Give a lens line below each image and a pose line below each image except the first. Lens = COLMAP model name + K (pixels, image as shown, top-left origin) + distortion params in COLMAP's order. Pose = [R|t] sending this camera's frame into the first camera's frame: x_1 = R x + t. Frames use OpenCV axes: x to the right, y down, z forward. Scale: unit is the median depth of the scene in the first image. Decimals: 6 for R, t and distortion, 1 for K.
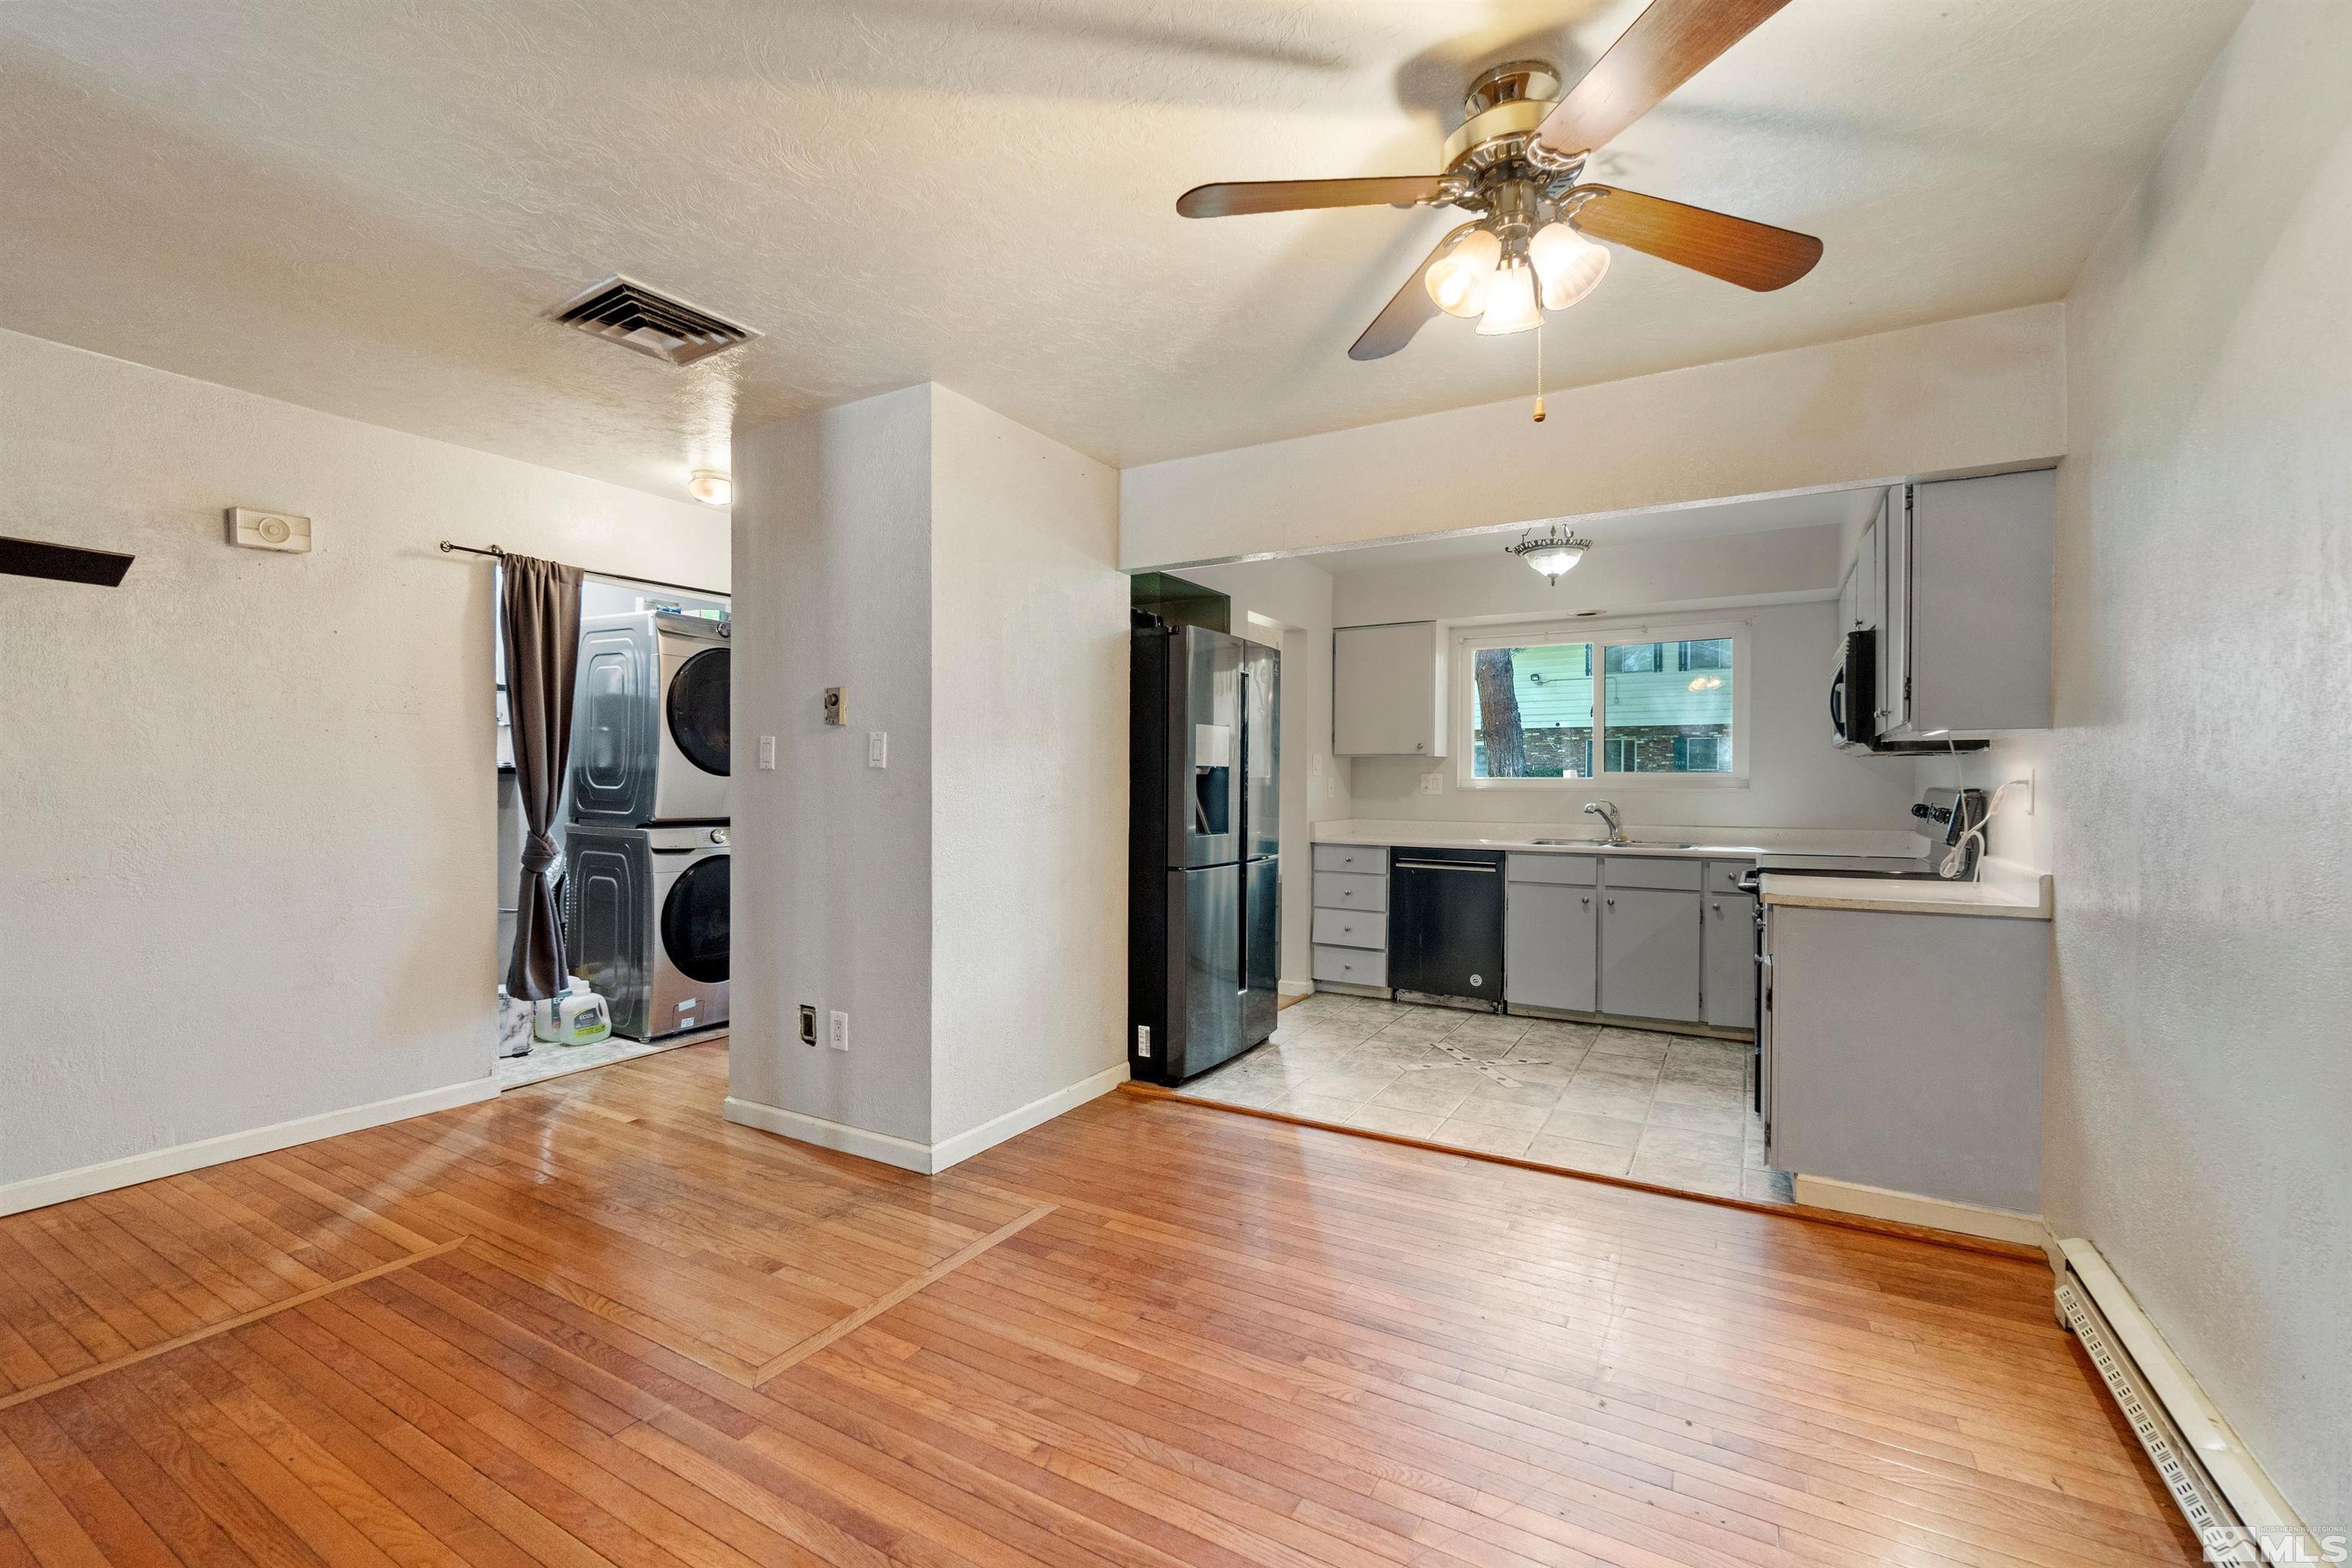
lens RADIAL K [[1008.3, 0, 1176.0], [0, 1008.3, 784.0], [0, 0, 1]] dist [-0.009378, 0.000654]
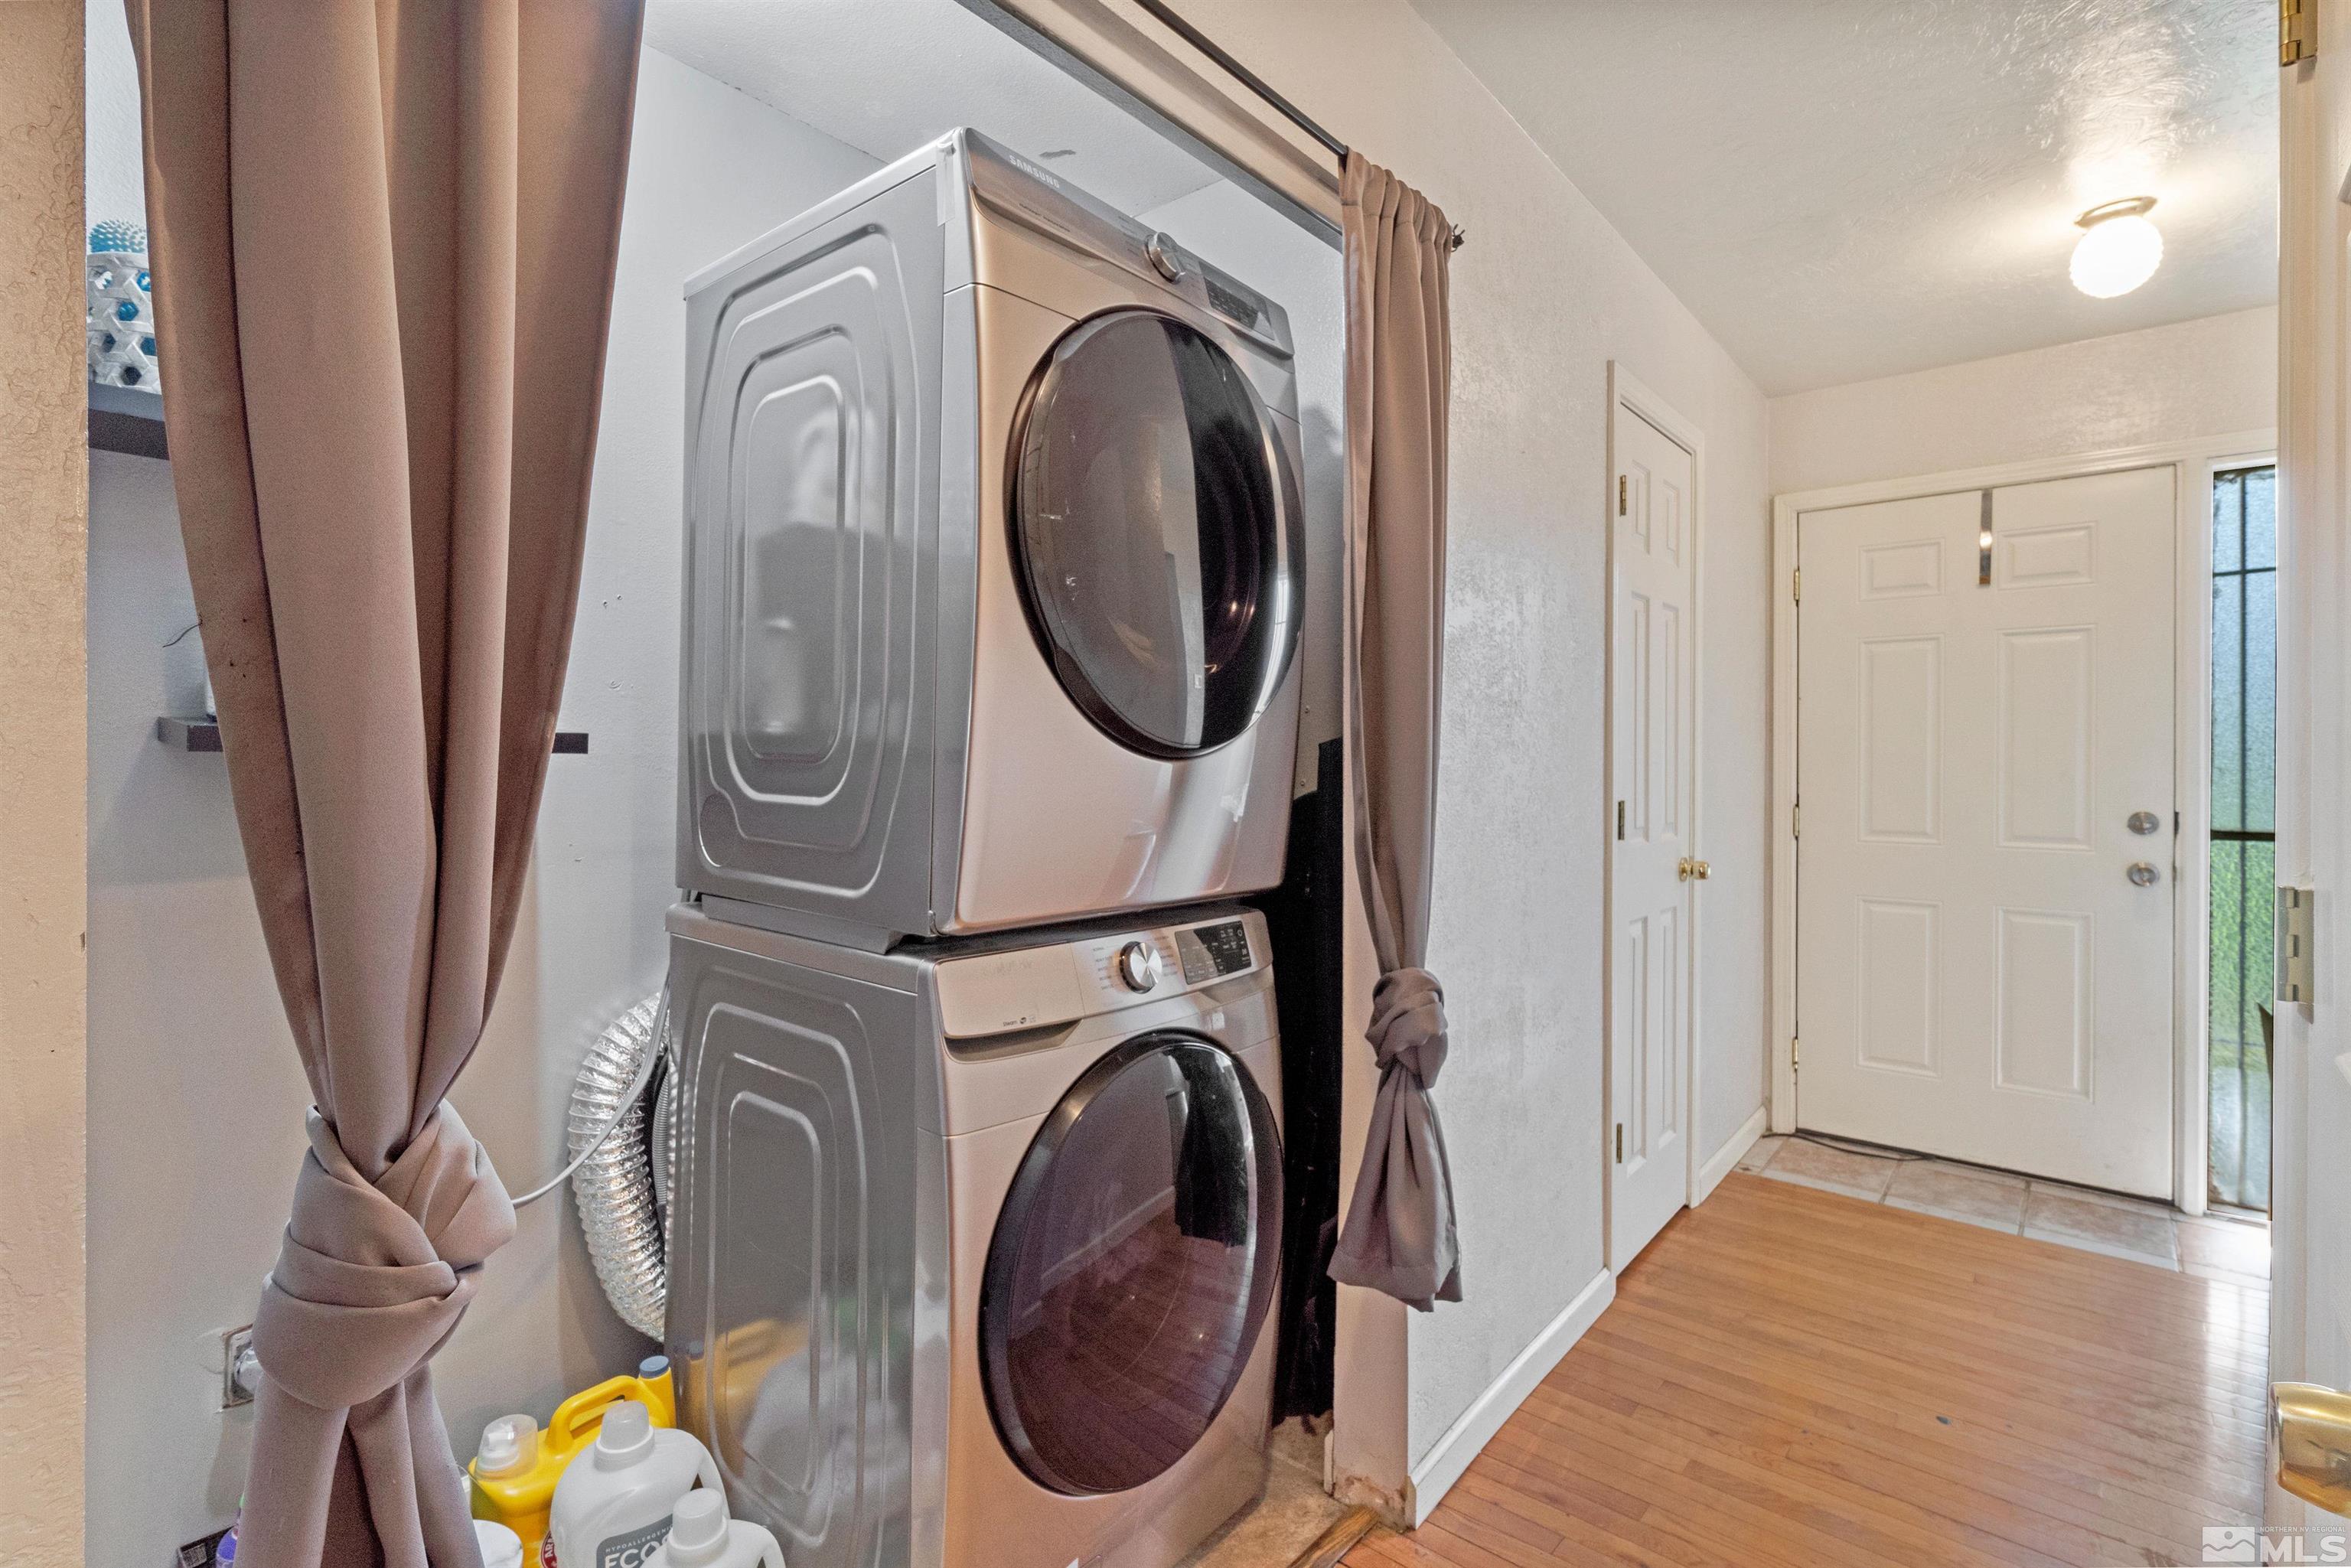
lens RADIAL K [[1098.3, 0, 1223.1], [0, 1098.3, 766.4], [0, 0, 1]] dist [0.002534, 0.000433]
pose [[0.989094, -0.002963, -0.147254, -0.442535], [0.004155, 0.999961, 0.007784, -0.011058], [0.147225, -0.008310, 0.989068, 0.789683]]
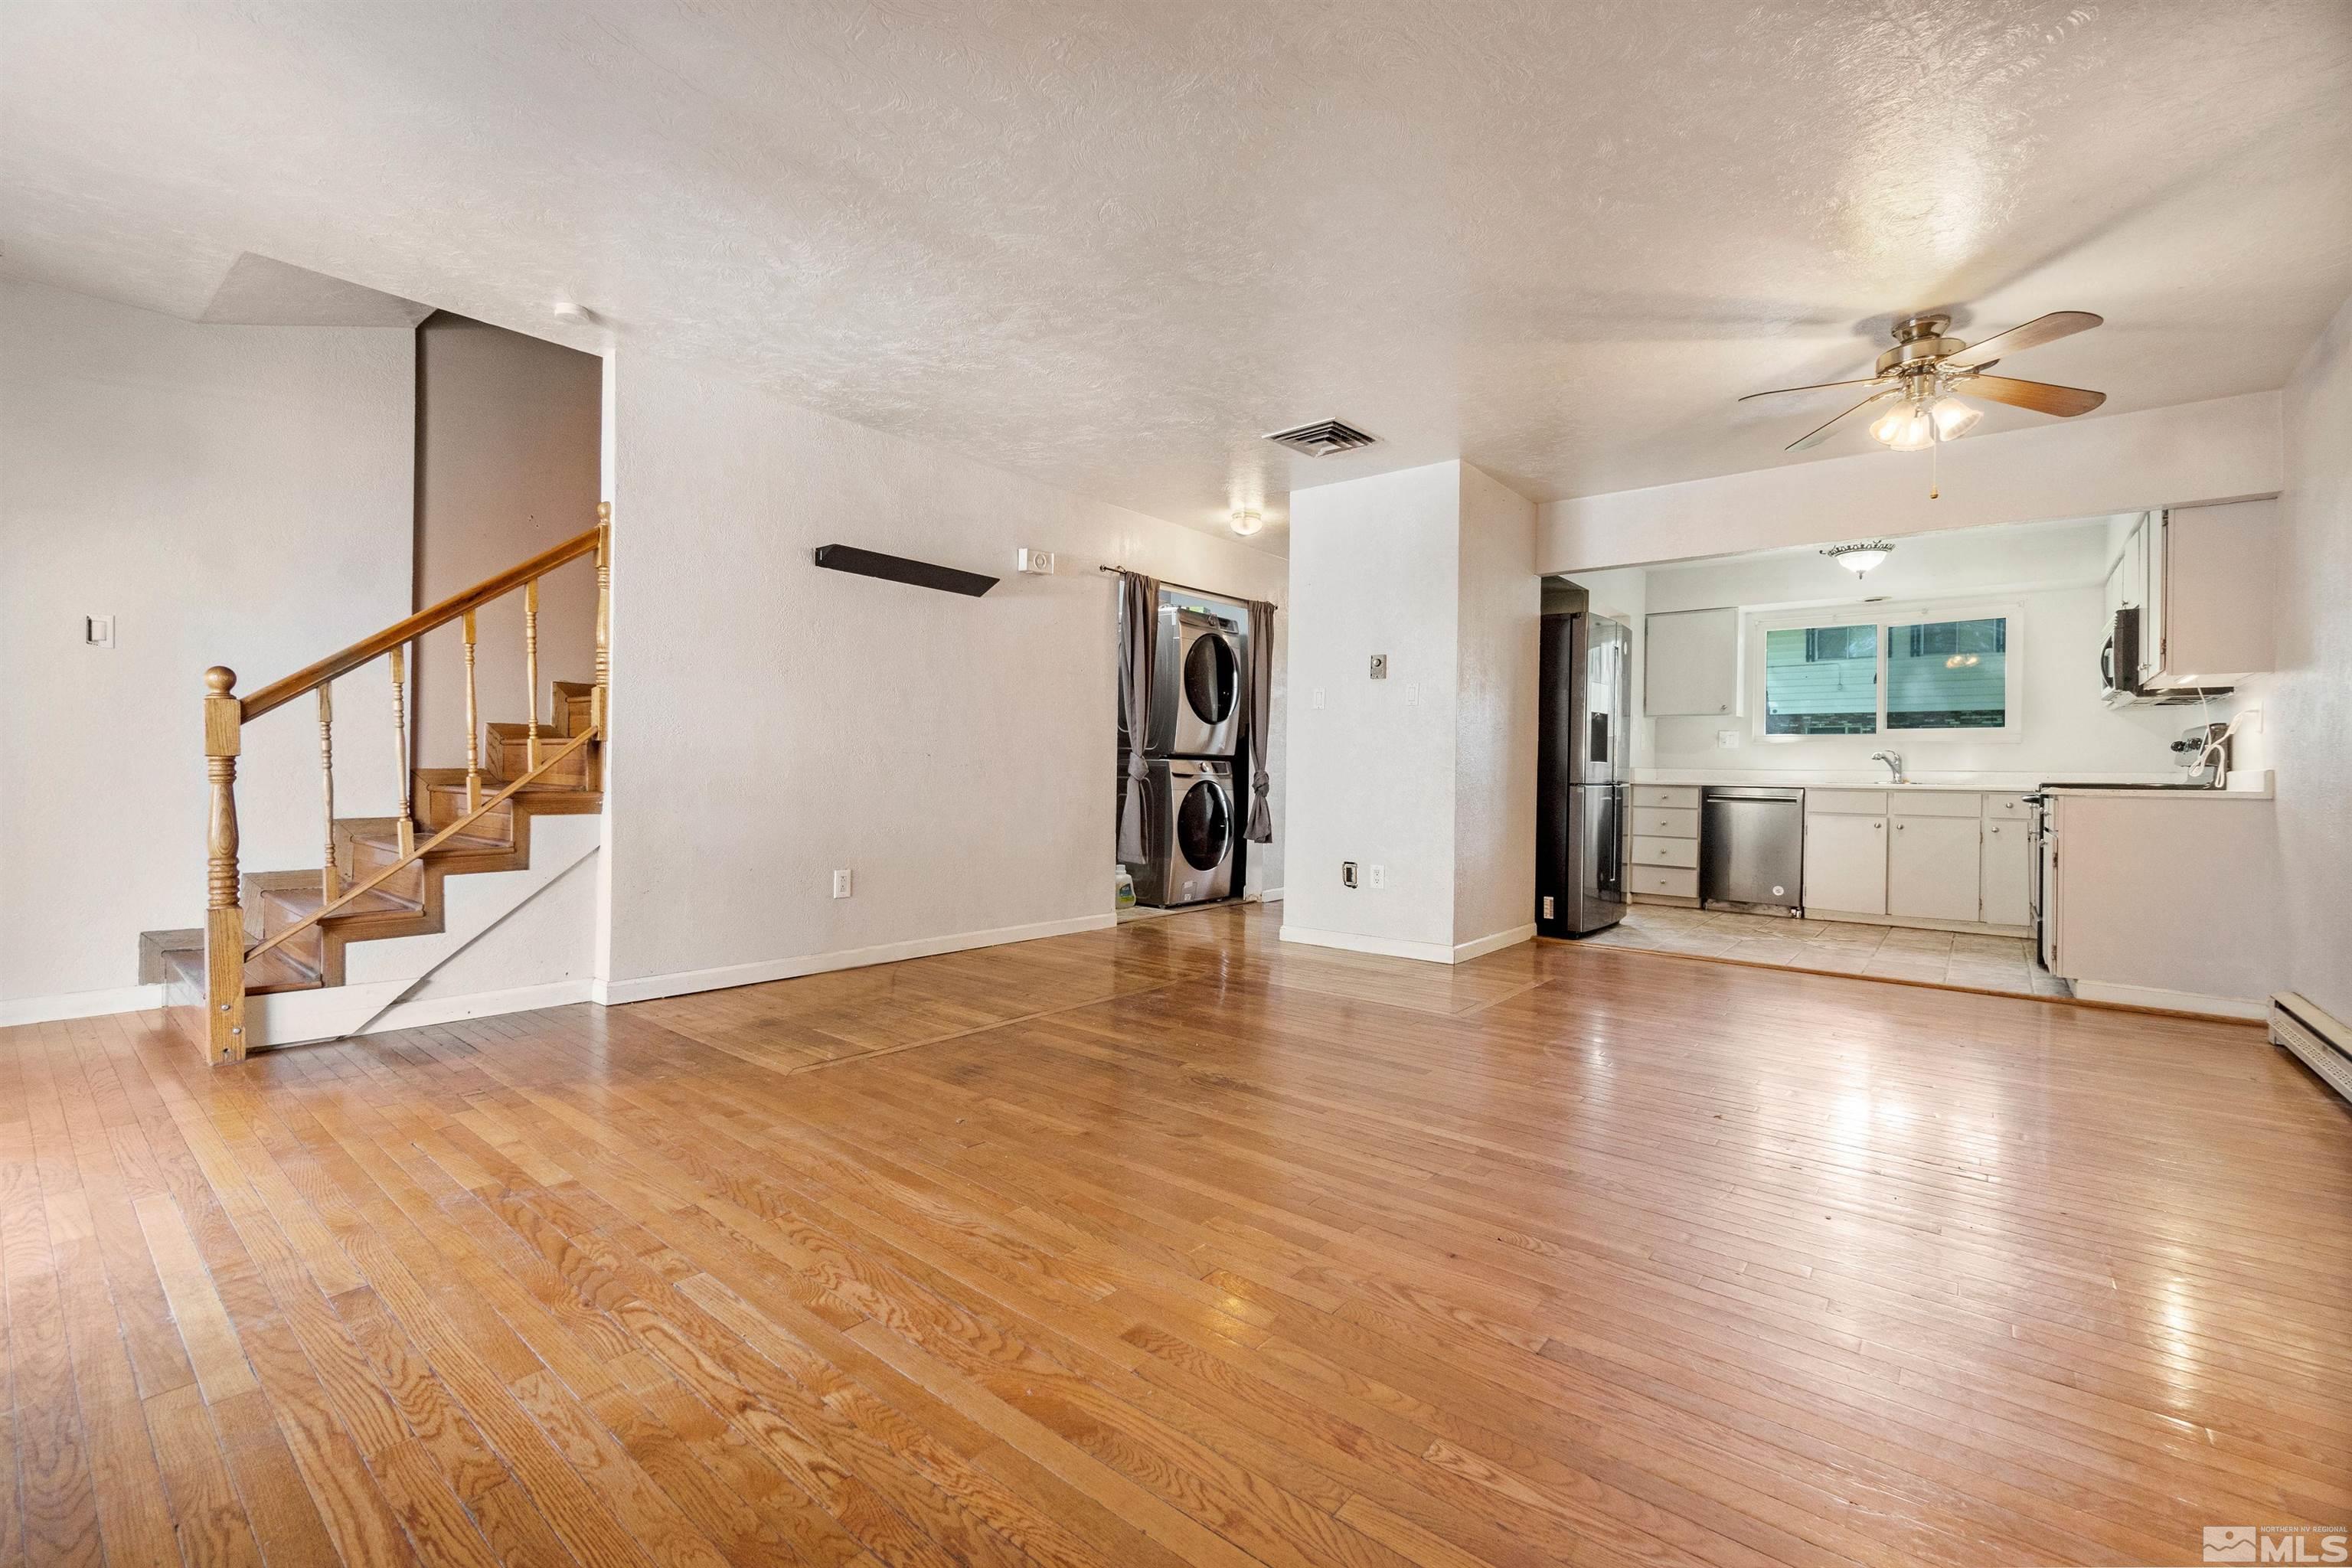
lens RADIAL K [[1014.1, 0, 1171.8], [0, 1014.1, 766.9], [0, 0, 1]] dist [-0.002018, 0.000062]
pose [[0.987899, 0.010168, -0.154763, -0.325127], [-0.011863, 0.999879, -0.010032, 0.076892], [0.154642, 0.011746, 0.987901, -0.471047]]
